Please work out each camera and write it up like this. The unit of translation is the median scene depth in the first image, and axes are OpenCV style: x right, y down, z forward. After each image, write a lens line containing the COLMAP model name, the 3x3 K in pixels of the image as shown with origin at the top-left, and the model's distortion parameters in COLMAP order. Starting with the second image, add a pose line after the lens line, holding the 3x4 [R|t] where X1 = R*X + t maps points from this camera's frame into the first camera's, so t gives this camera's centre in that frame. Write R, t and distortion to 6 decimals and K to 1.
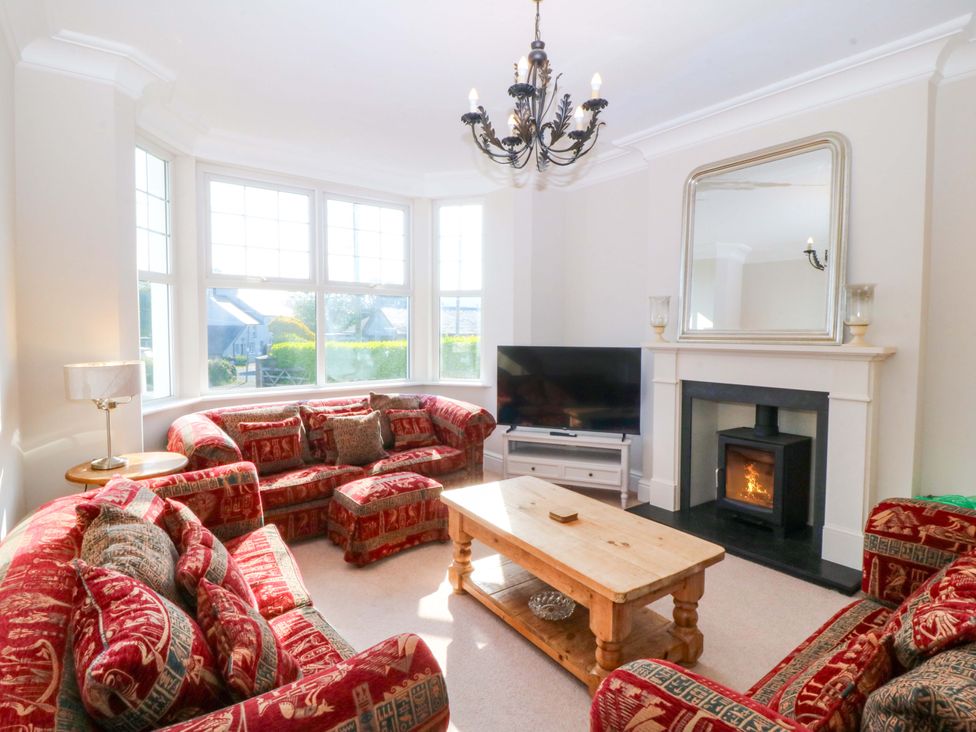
lens RADIAL K [[509.9, 0, 486.5], [0, 509.9, 354.2], [0, 0, 1]] dist [0.002982, -0.014902]
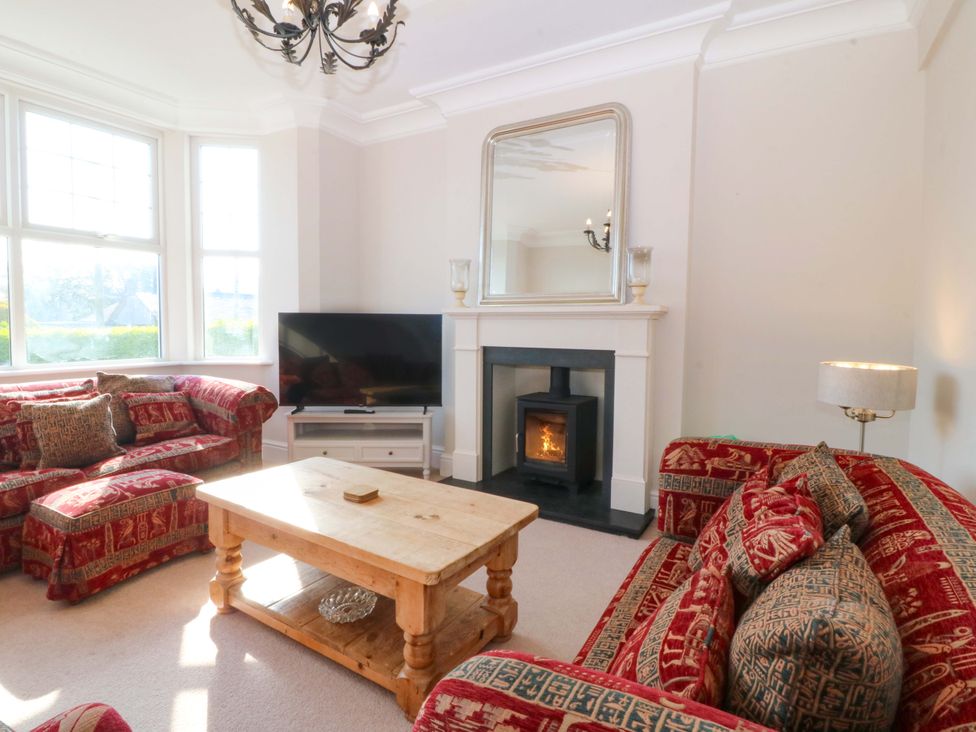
lens RADIAL K [[509.9, 0, 486.5], [0, 509.9, 354.2], [0, 0, 1]] dist [0.002982, -0.014902]
pose [[0.922626, -0.017161, 0.385314, 0.019925], [0.011411, 0.999787, 0.017205, 0.064432], [-0.385527, -0.011478, 0.922625, 0.133116]]
